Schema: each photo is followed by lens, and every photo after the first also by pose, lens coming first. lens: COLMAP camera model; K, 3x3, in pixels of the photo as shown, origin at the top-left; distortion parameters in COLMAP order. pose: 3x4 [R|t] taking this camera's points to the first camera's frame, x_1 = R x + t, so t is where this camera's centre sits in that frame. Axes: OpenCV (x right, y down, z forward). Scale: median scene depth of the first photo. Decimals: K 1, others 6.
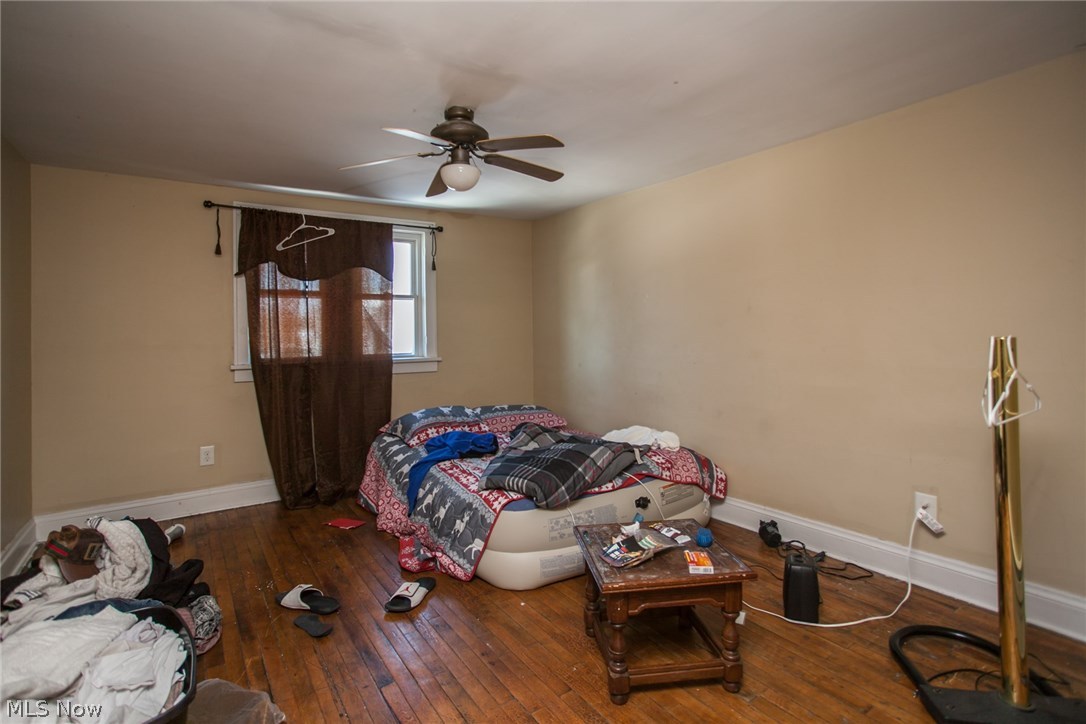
lens RADIAL K [[535.1, 0, 546.3], [0, 535.1, 329.7], [0, 0, 1]] dist [-0.044603, 0.026812]
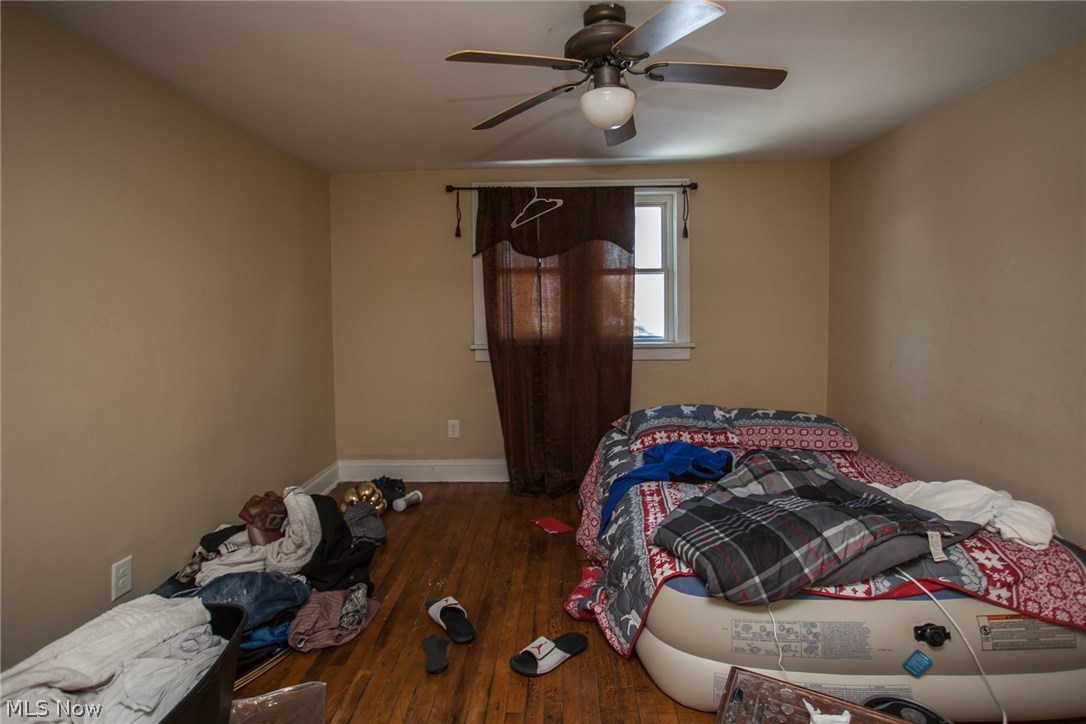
lens RADIAL K [[535.1, 0, 546.3], [0, 535.1, 329.7], [0, 0, 1]] dist [-0.044603, 0.026812]
pose [[0.804486, 0.035722, -0.592896, 0.143274], [0.002172, 0.998006, 0.063078, -0.028888], [0.593967, -0.052033, 0.802805, 0.273145]]
